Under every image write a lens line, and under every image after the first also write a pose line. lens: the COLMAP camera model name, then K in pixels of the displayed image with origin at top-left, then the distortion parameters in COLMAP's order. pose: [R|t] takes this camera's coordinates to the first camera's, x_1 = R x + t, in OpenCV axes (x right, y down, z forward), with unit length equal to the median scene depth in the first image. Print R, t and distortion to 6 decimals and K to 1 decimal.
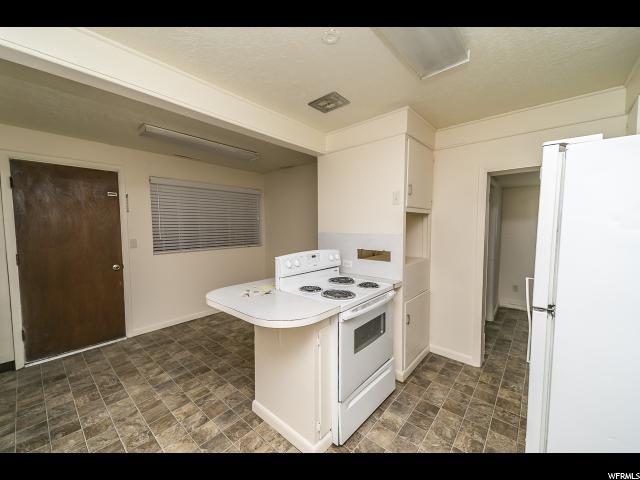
lens RADIAL K [[257.5, 0, 311.4], [0, 257.5, 241.1], [0, 0, 1]] dist [0.003149, 0.000108]
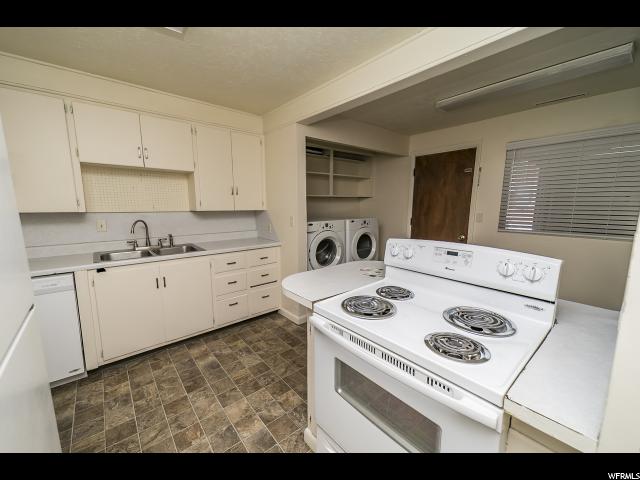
lens RADIAL K [[250.5, 0, 308.7], [0, 250.5, 240.1], [0, 0, 1]] dist [0.020108, -0.000078]
pose [[-0.158020, 0.156412, -0.974969, 0.616988], [-0.057223, 0.984265, 0.167177, -0.045928], [0.985776, 0.082208, -0.146583, 0.755619]]
